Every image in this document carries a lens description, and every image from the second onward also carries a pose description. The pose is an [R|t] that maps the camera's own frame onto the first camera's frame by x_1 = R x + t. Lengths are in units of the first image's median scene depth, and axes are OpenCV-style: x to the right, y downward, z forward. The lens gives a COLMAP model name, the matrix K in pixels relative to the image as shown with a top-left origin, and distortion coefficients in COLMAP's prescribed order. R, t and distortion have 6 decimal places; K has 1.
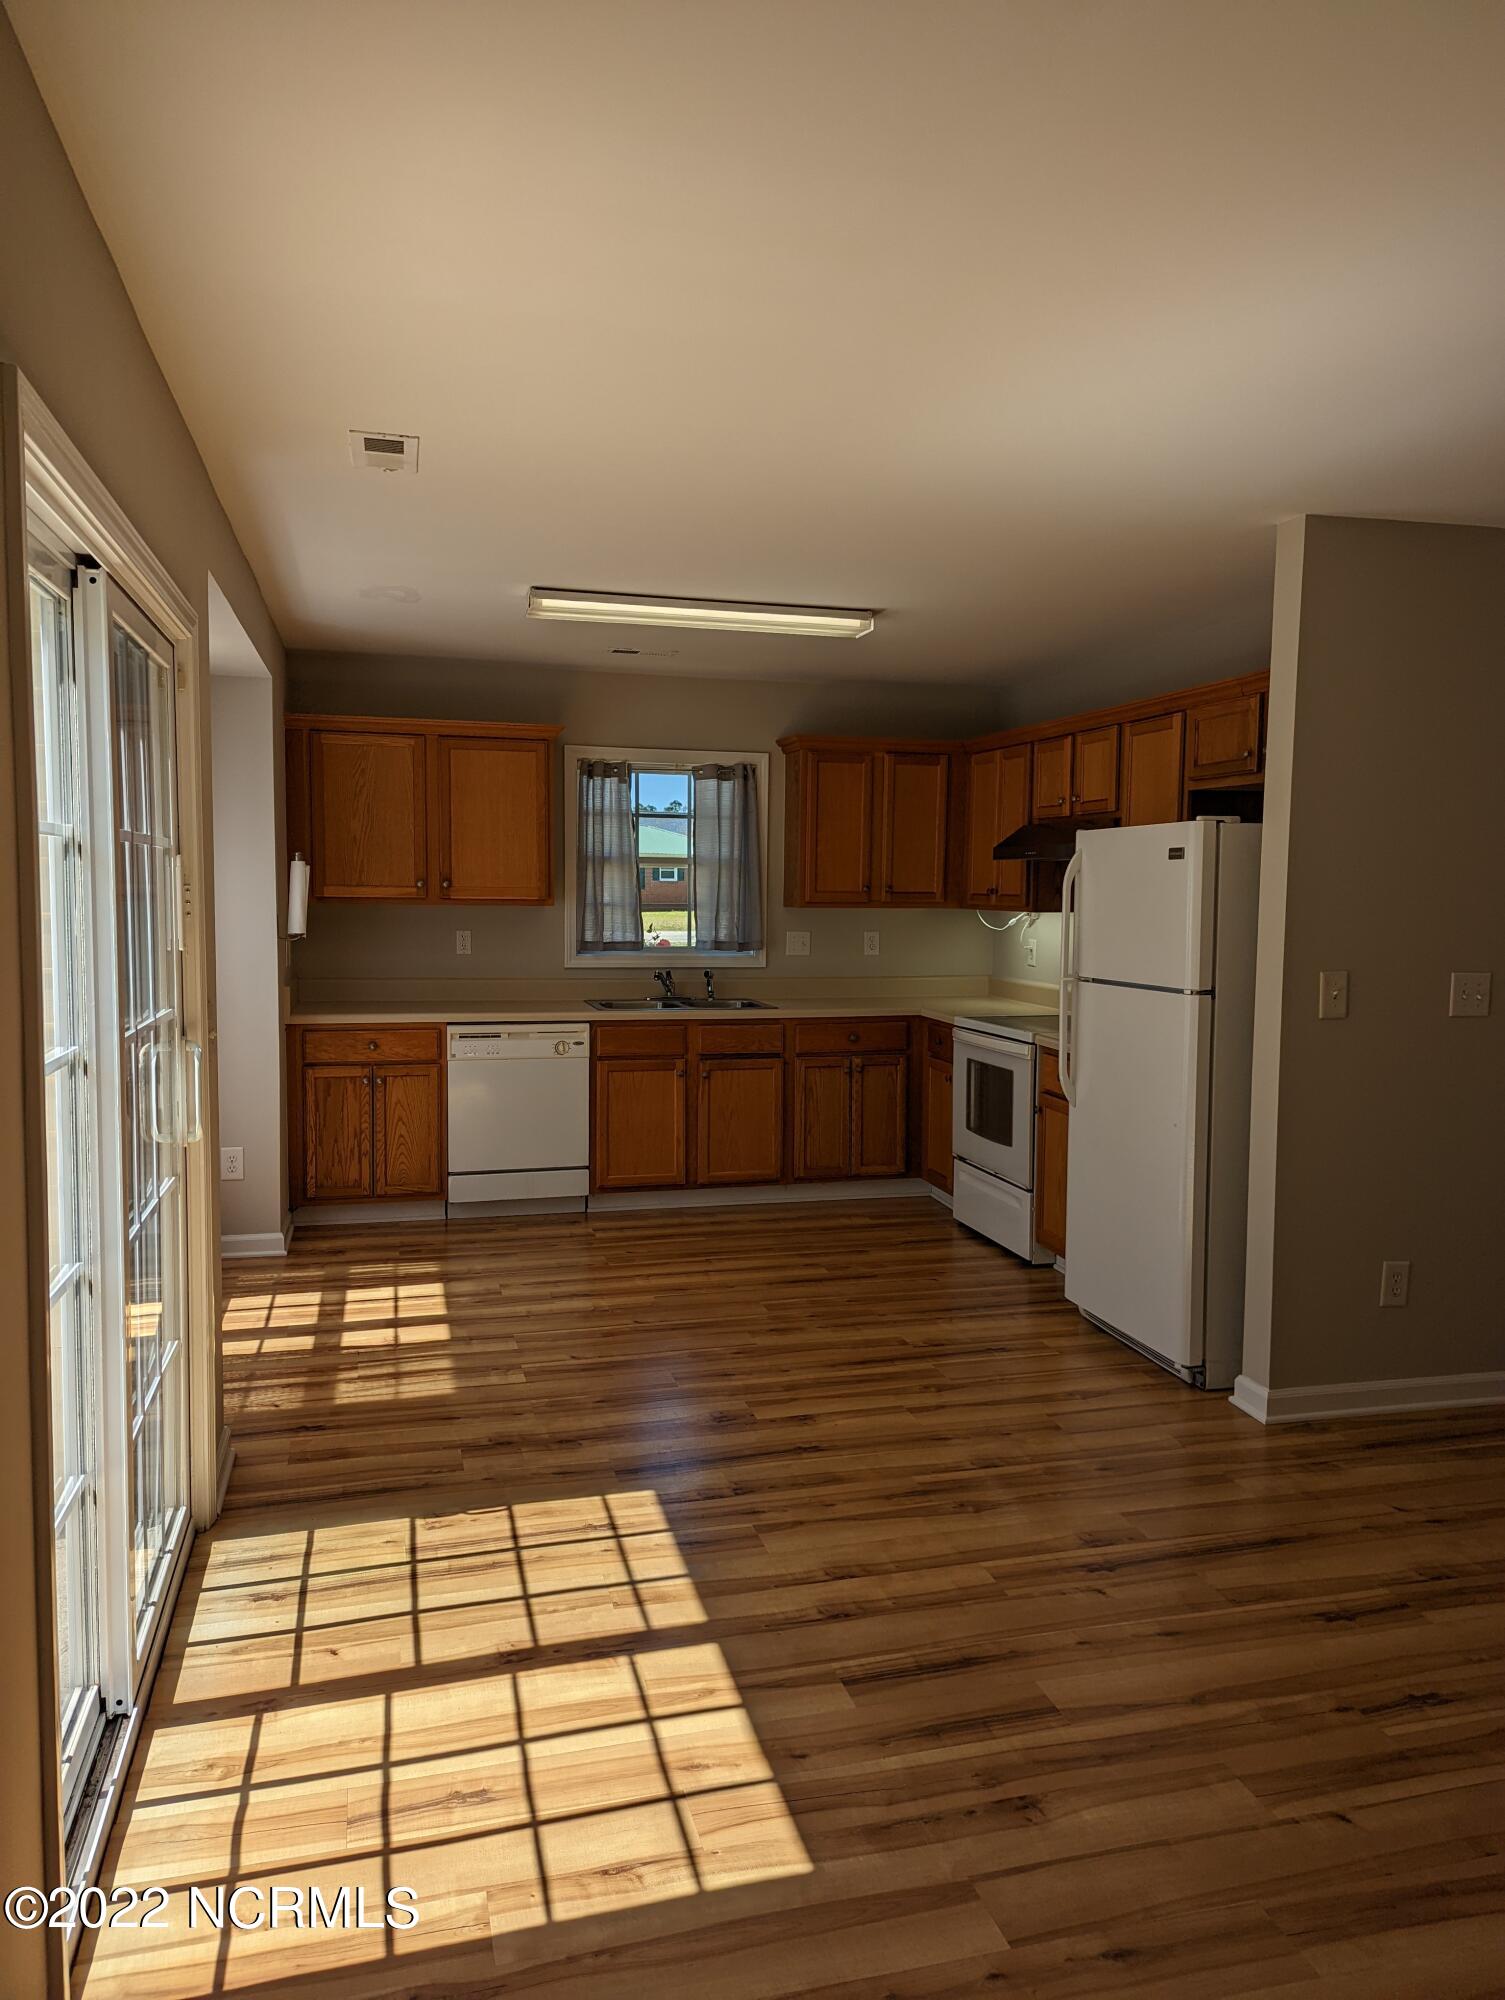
lens RADIAL K [[1401.3, 0, 747.7], [0, 1401.3, 987.2], [0, 0, 1]] dist [0.056724, -0.049205]
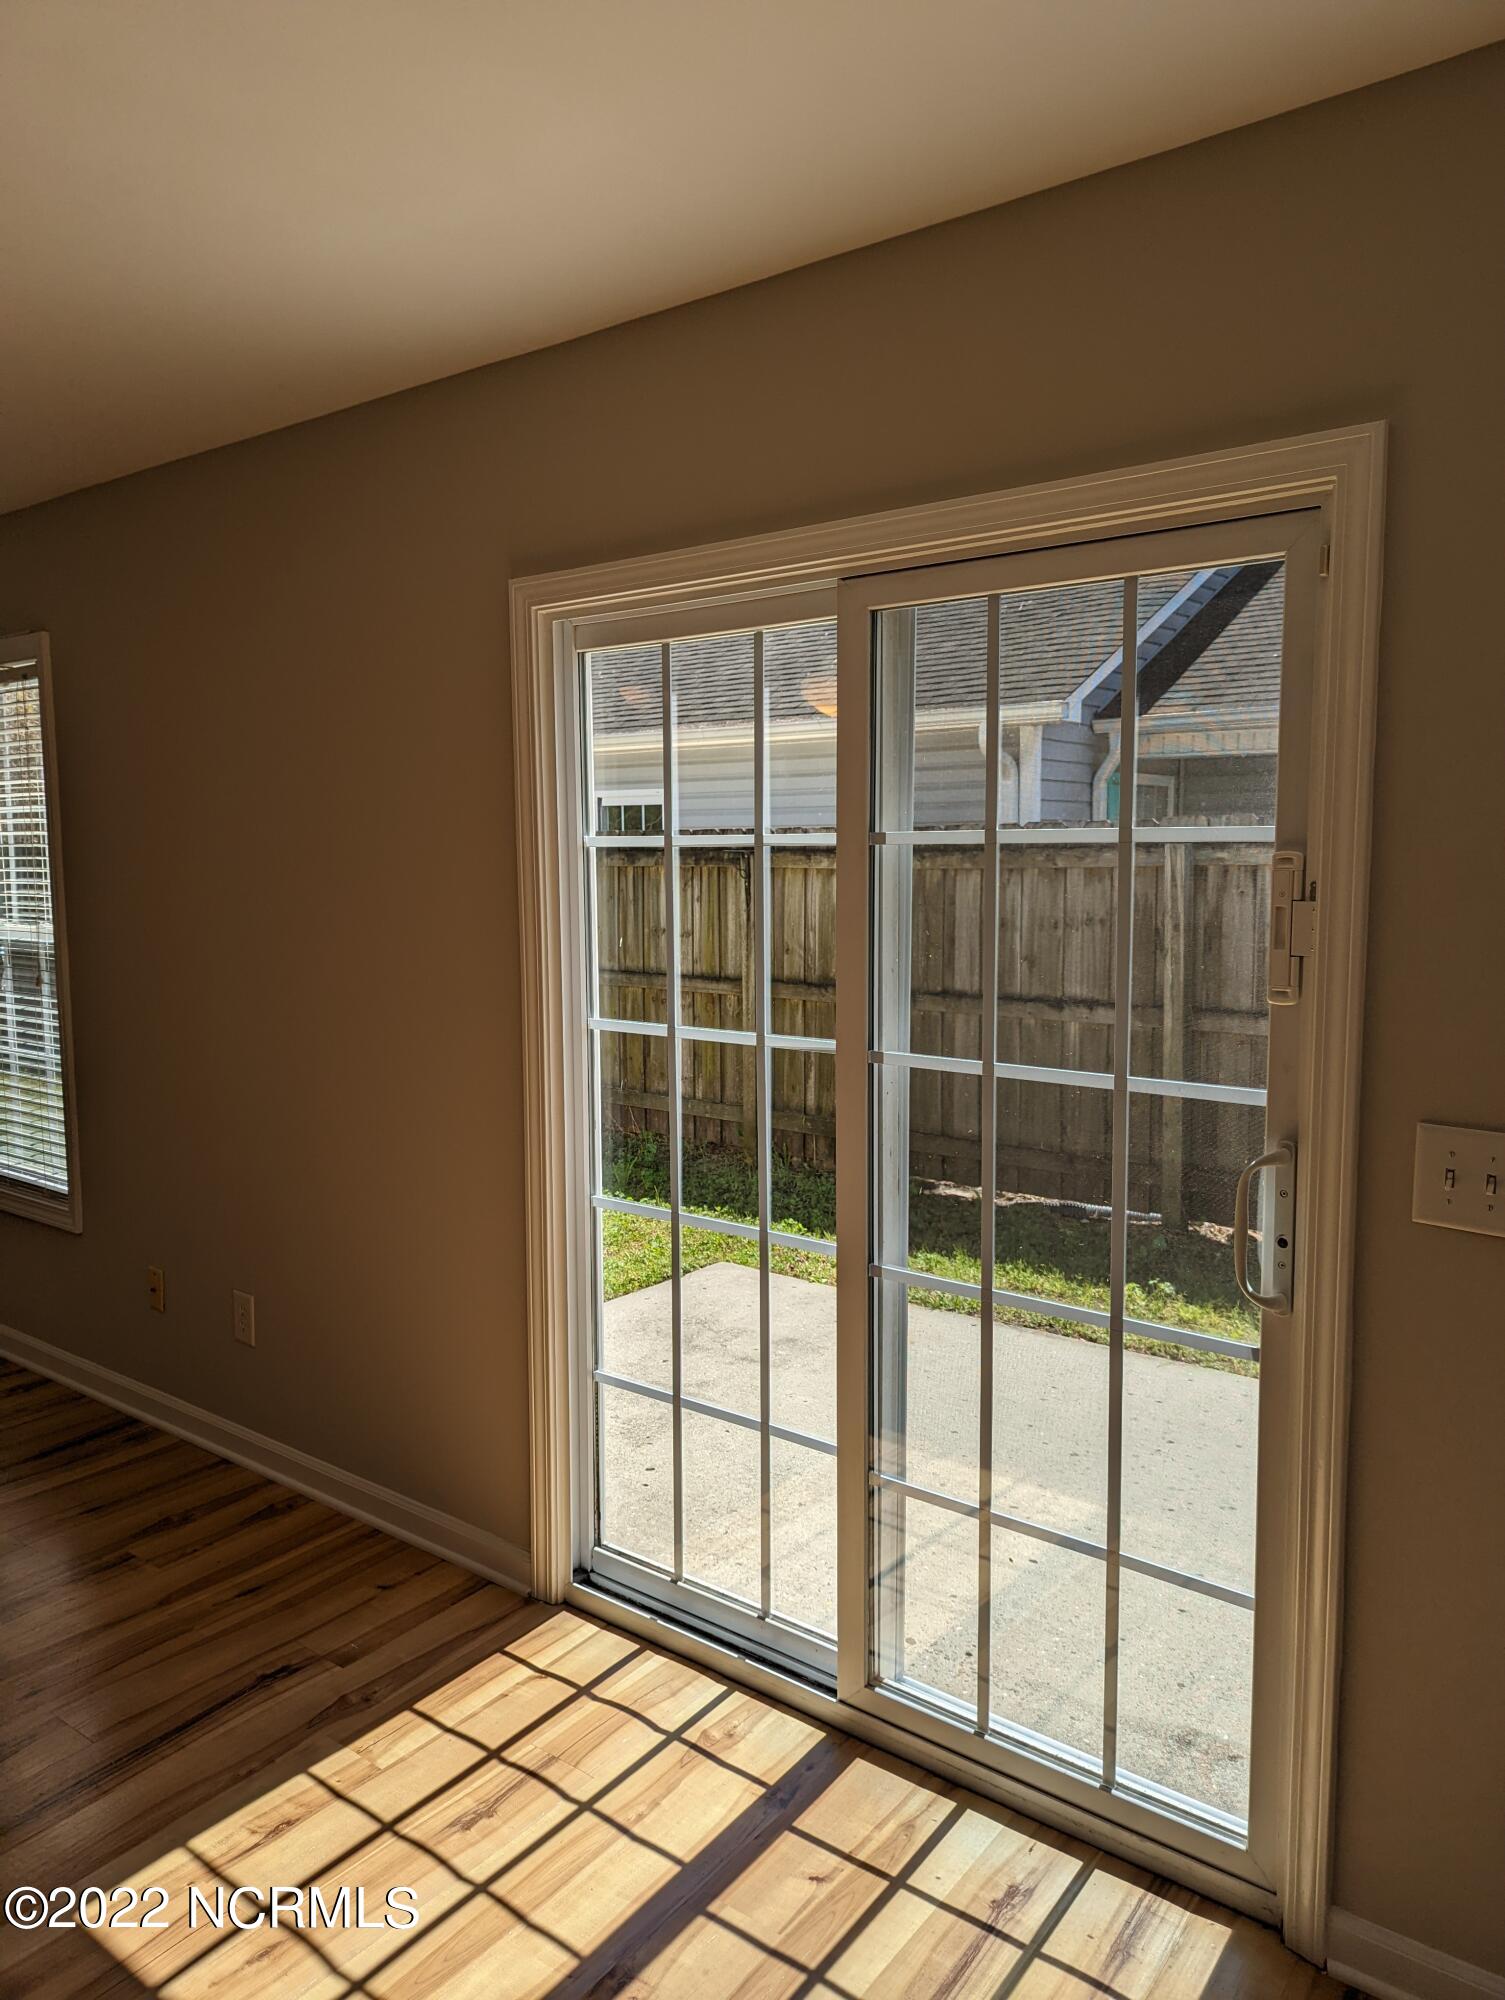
lens RADIAL K [[1401.3, 0, 737.9], [0, 1401.3, 984.9], [0, 0, 1]] dist [0.056724, -0.049205]
pose [[-0.792149, 0.049562, -0.608313, 0.159940], [-0.050643, 0.987923, 0.146437, -0.106245], [0.608224, 0.146806, -0.780072, 1.251160]]
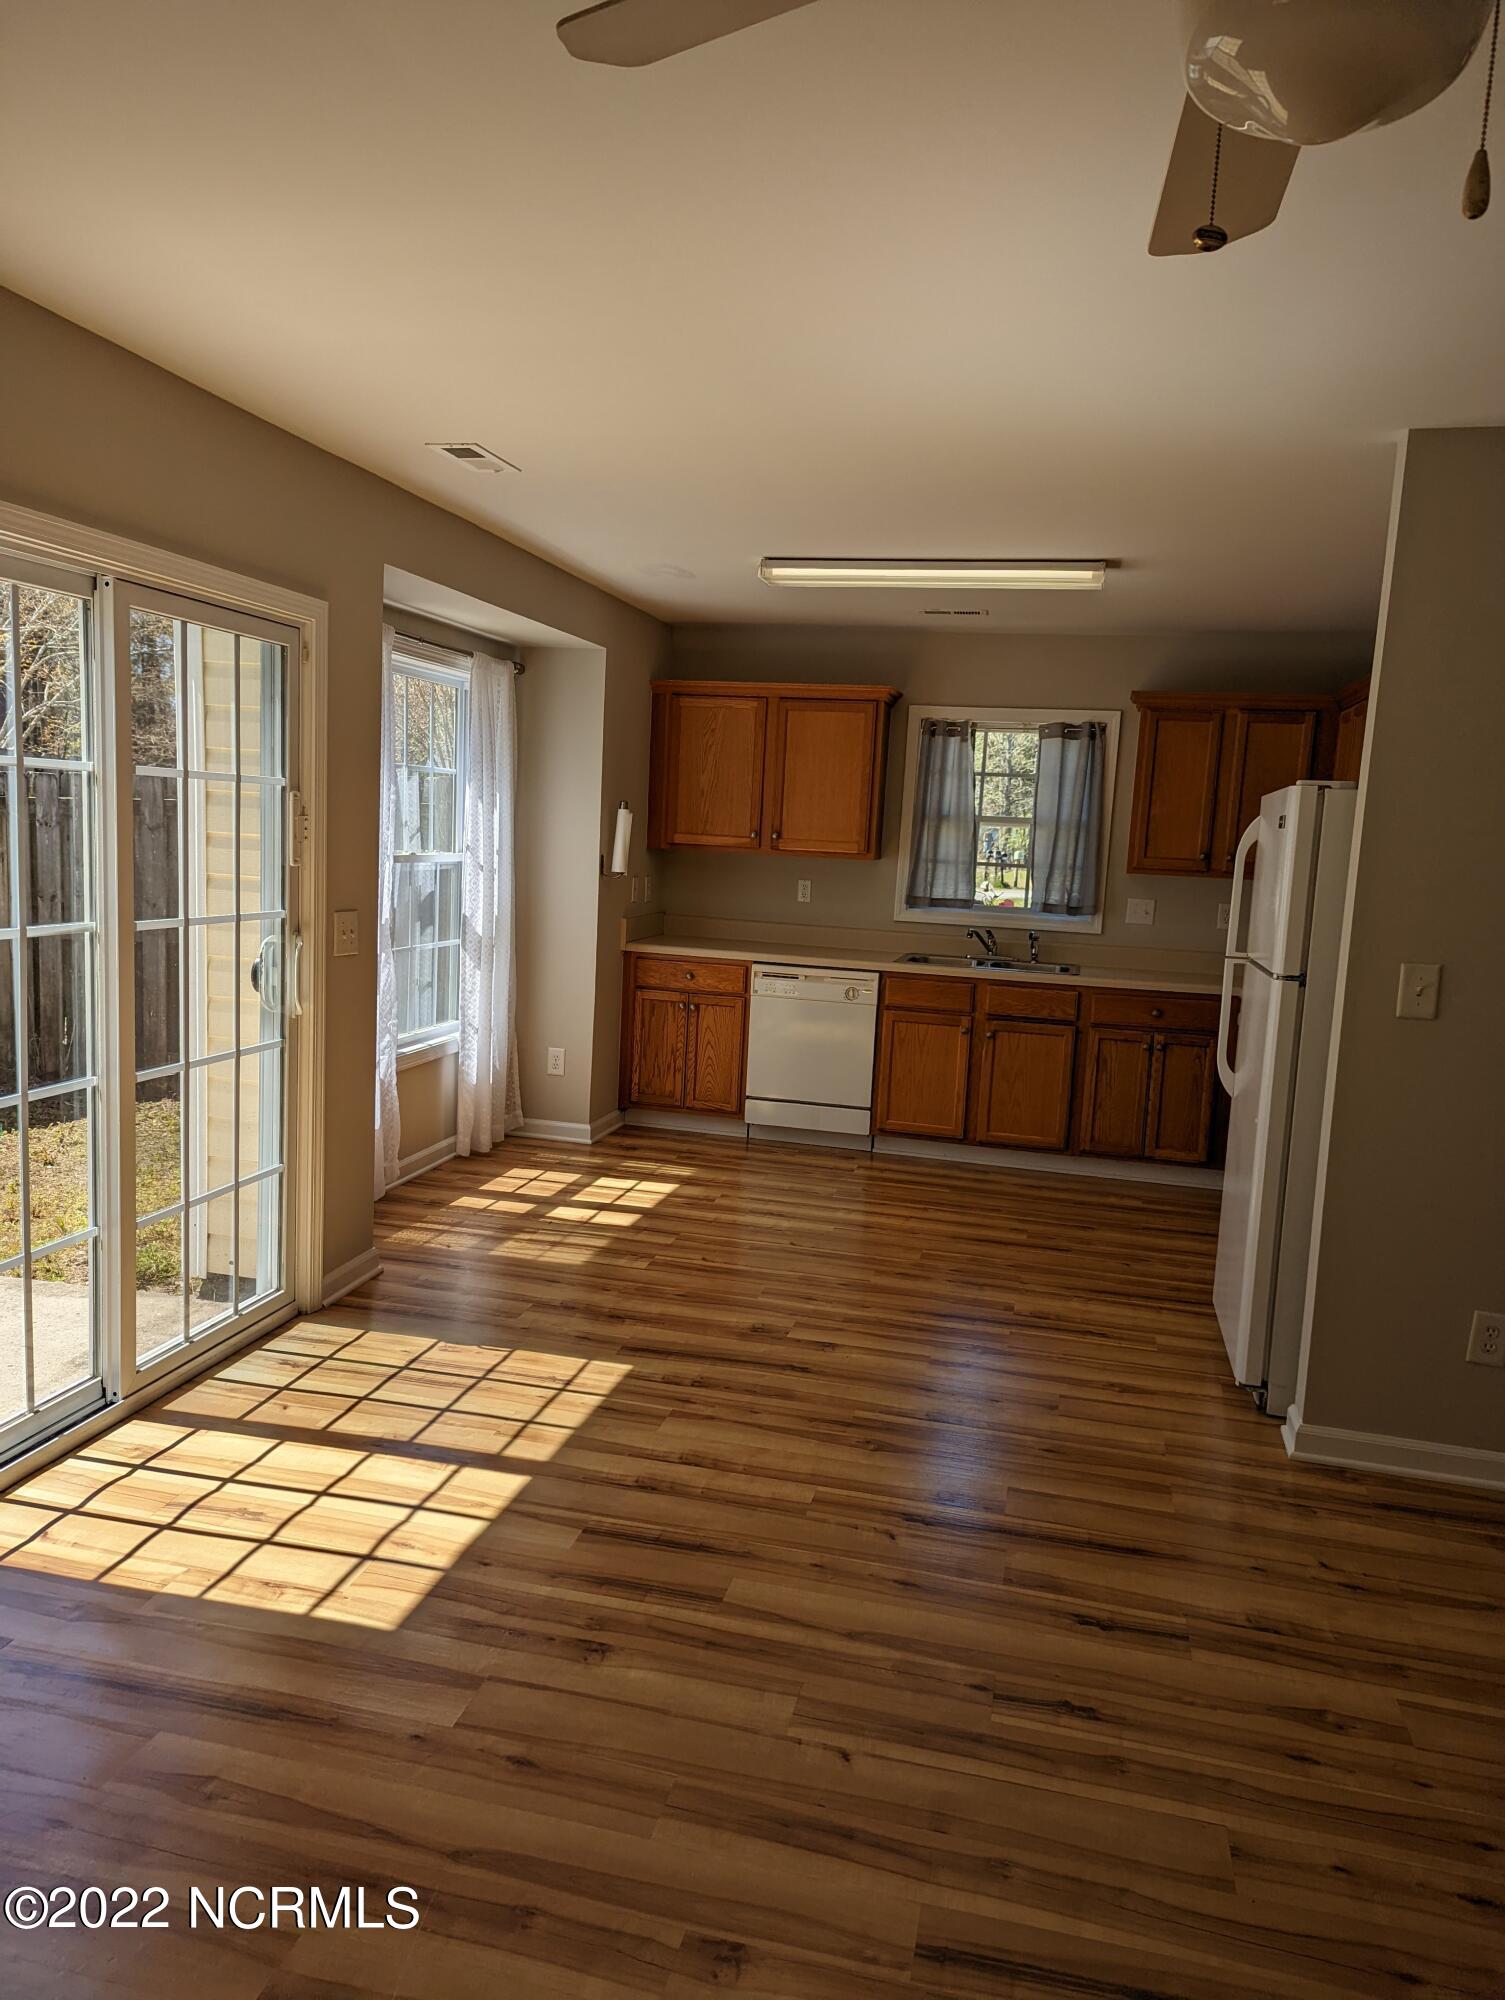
lens RADIAL K [[1401.3, 0, 738.5], [0, 1401.3, 1006.2], [0, 0, 1]] dist [0.056724, -0.049205]
pose [[0.877311, 0.095998, -0.470223, 0.536214], [-0.077502, 0.995269, 0.058590, -0.004842], [0.473623, -0.014958, 0.880601, 0.050203]]
